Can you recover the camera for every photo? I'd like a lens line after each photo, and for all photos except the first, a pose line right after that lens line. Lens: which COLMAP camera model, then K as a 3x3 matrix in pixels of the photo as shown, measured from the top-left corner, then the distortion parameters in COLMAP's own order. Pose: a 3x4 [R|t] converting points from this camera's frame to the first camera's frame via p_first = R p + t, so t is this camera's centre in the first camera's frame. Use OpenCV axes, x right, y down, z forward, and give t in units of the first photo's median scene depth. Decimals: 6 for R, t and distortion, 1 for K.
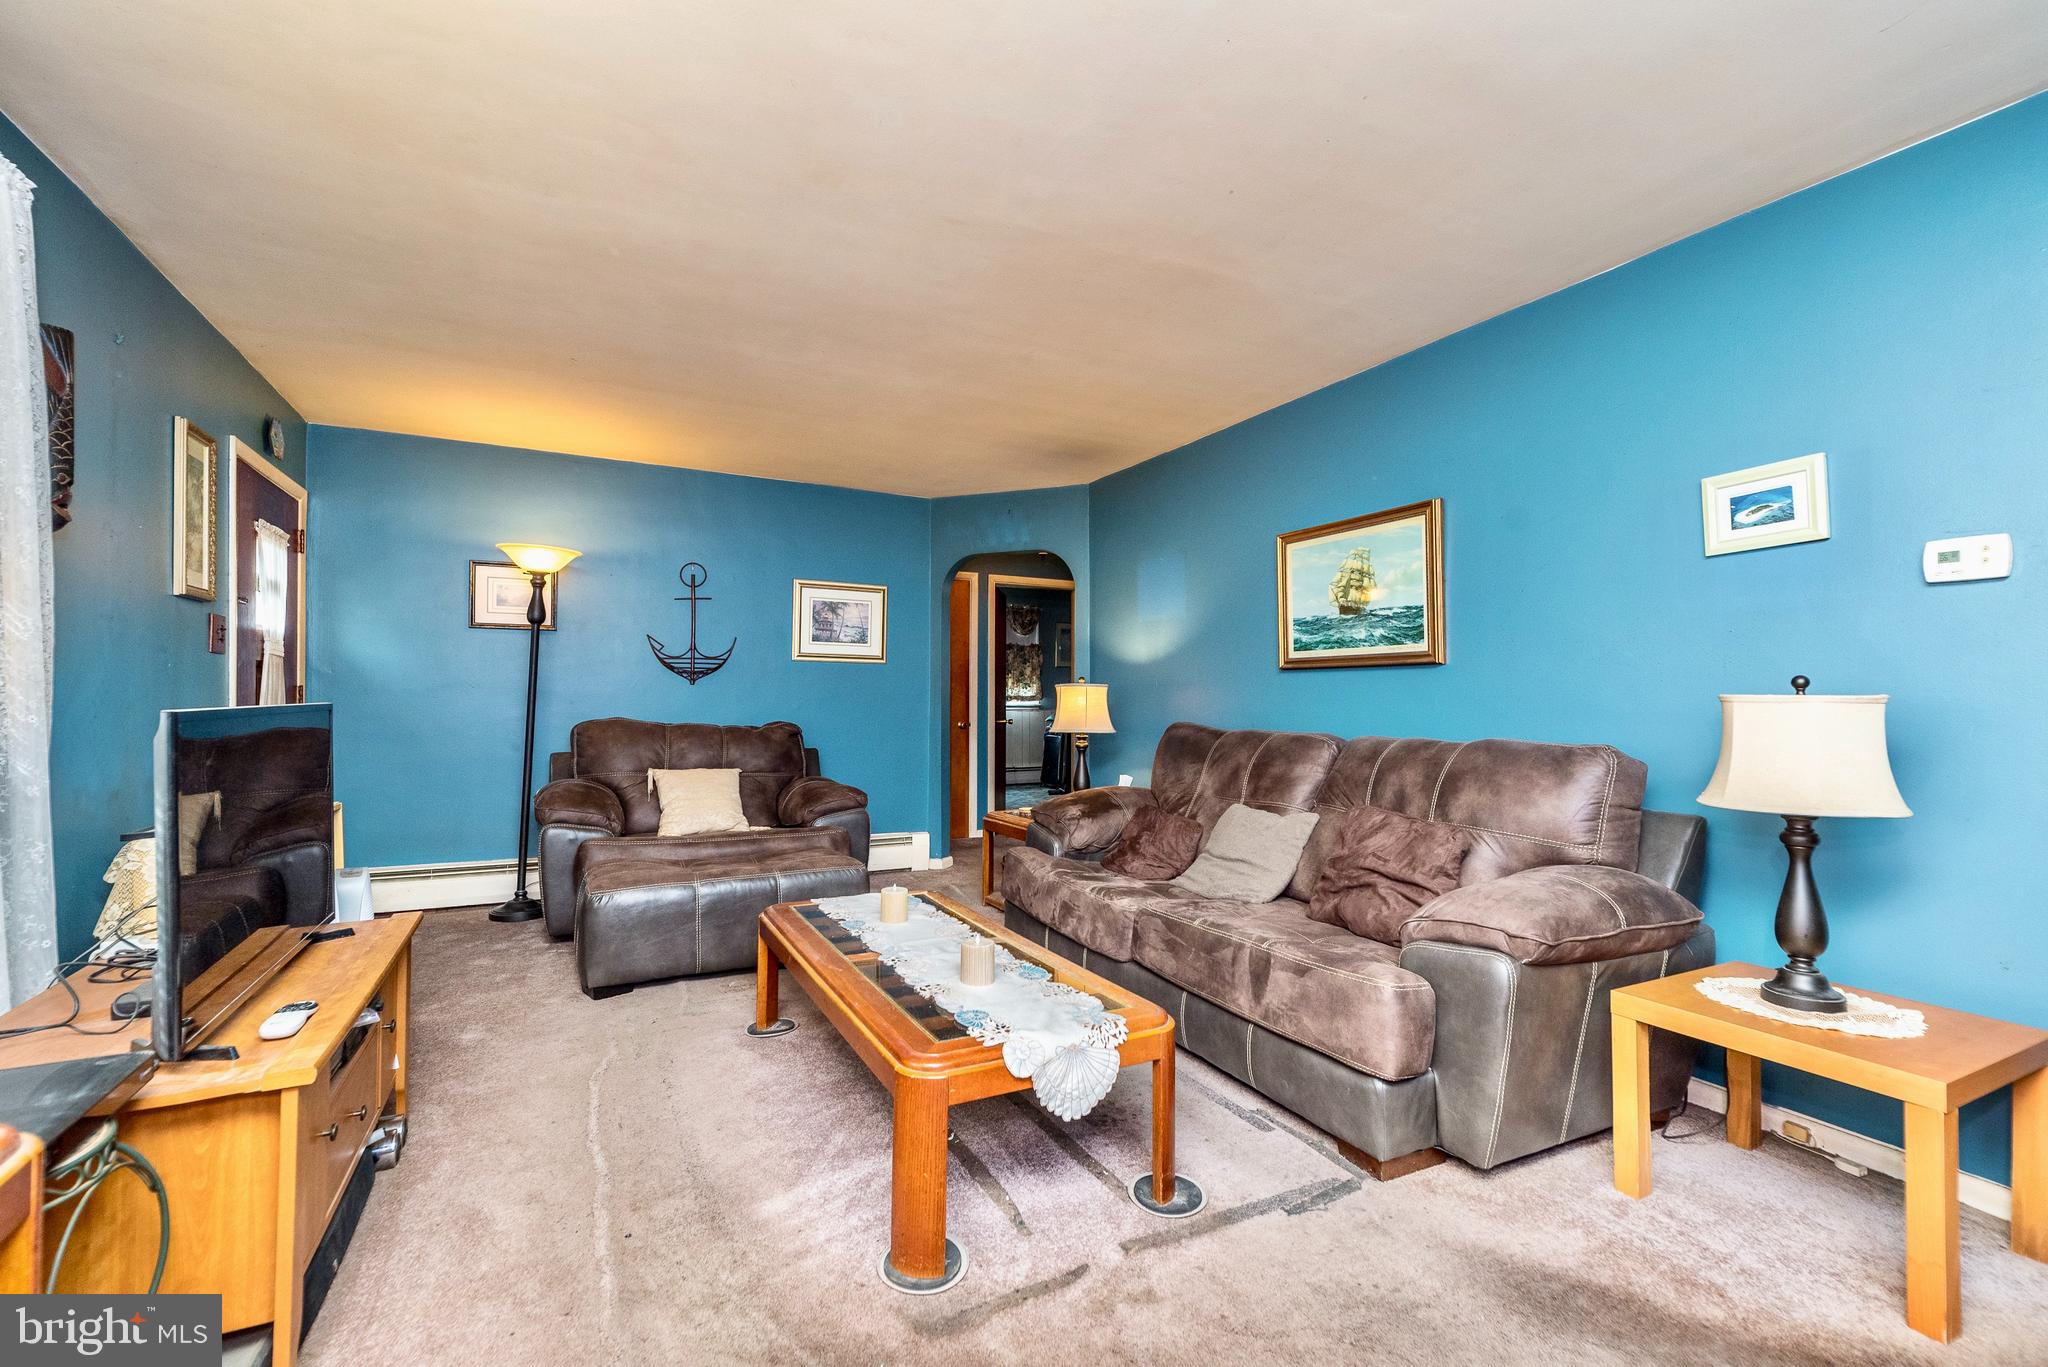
lens RADIAL K [[887.4, 0, 1009.7], [0, 887.4, 688.3], [0, 0, 1]] dist [0.004405, 0.000027]
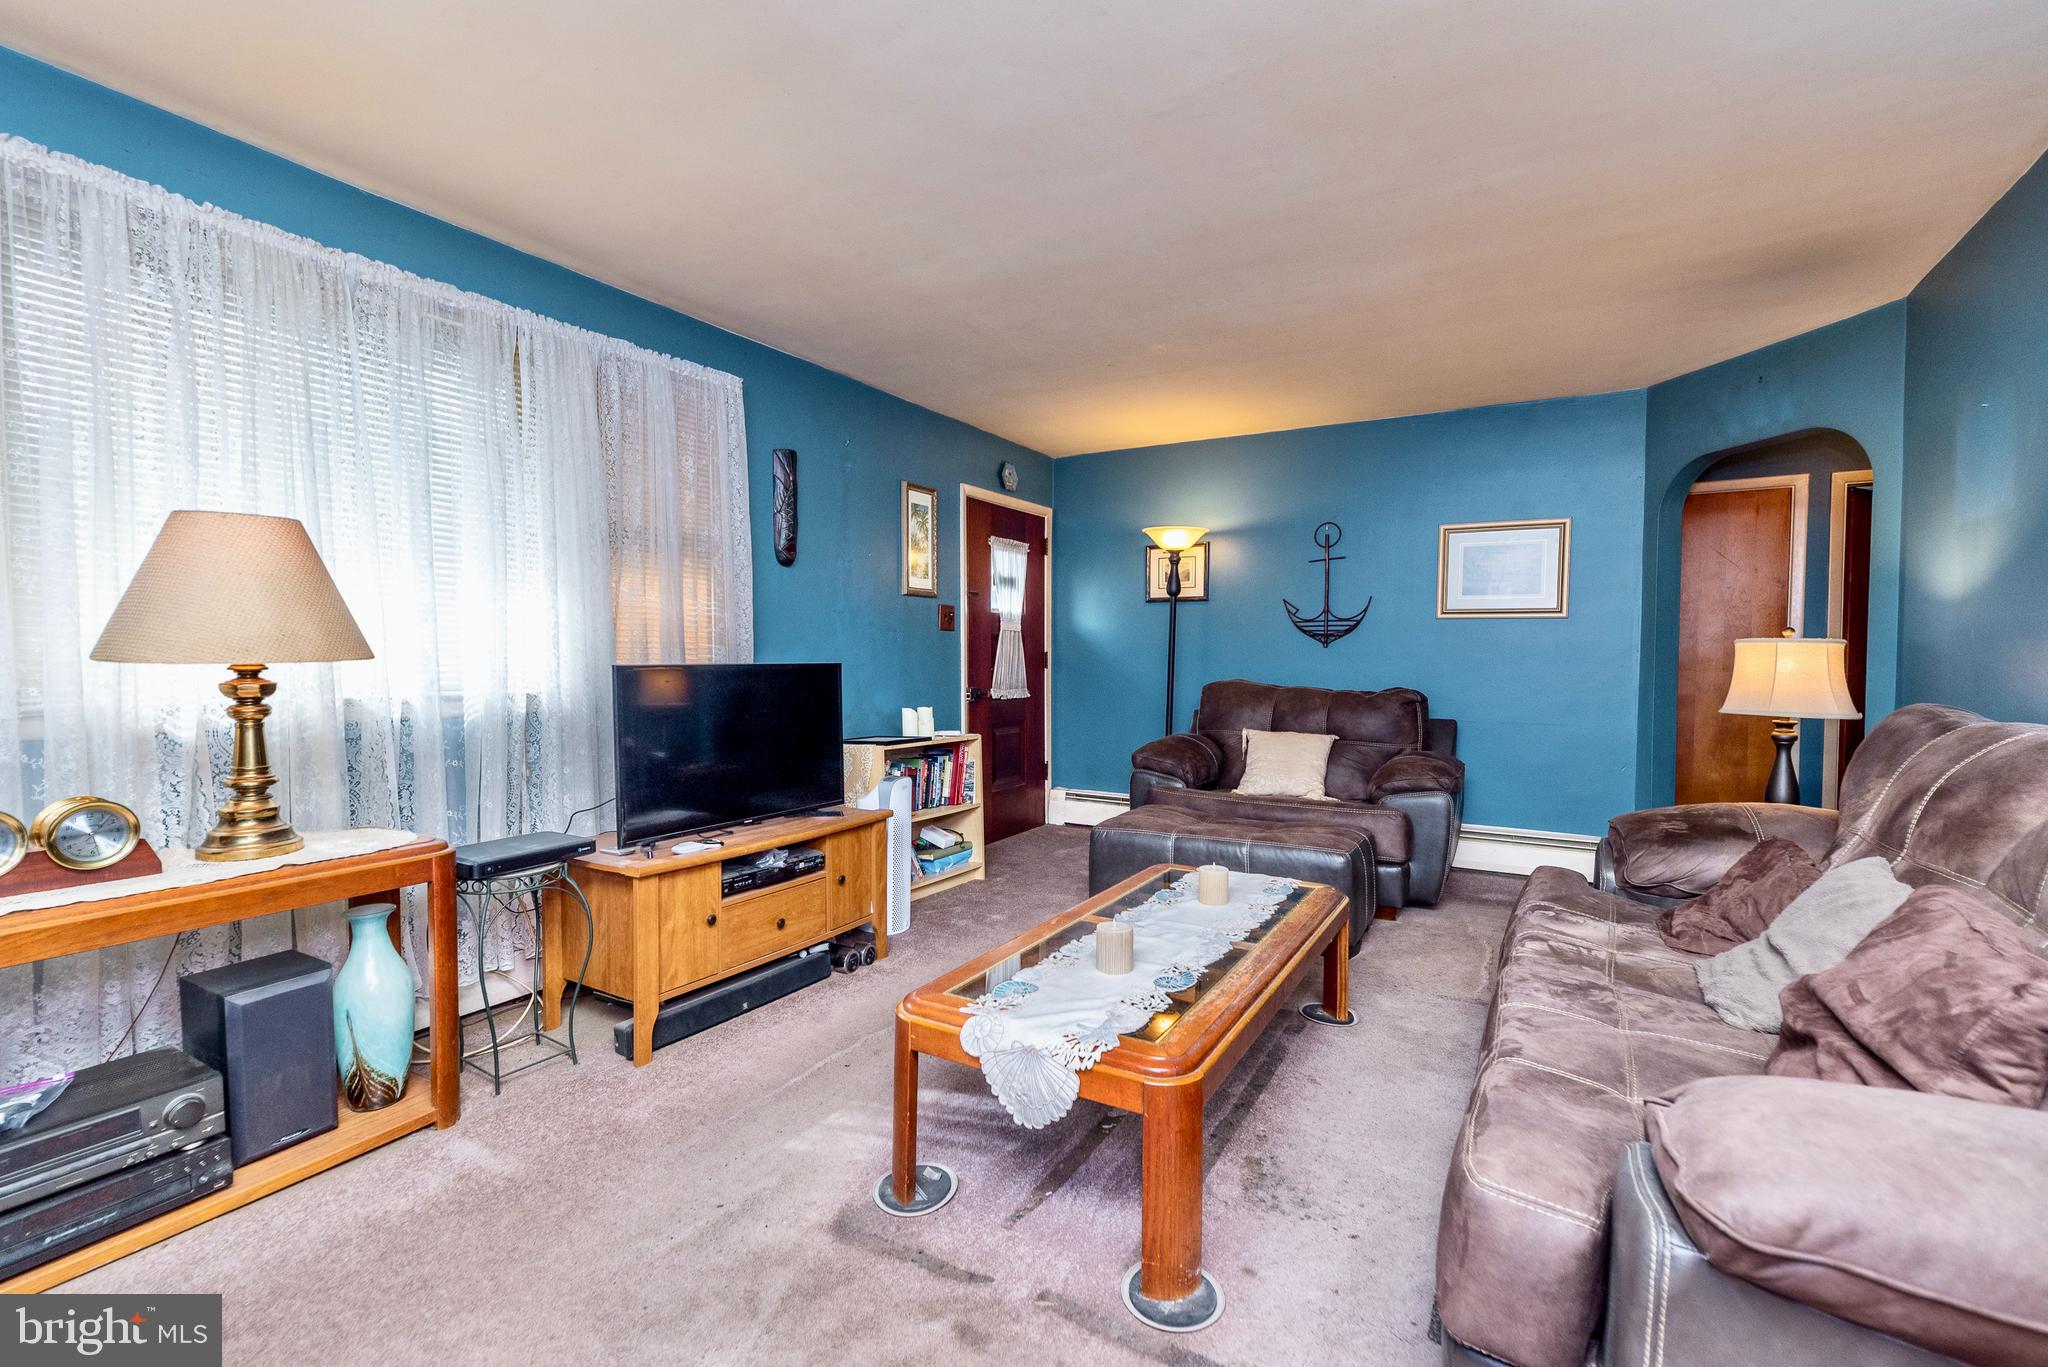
lens RADIAL K [[887.4, 0, 1013.5], [0, 887.4, 688.7], [0, 0, 1]] dist [0.004405, 0.000027]
pose [[0.540580, 0.026160, -0.840886, 0.327530], [0.007145, 0.999338, 0.035683, 0.004519], [0.841262, -0.025298, 0.540035, 0.209442]]
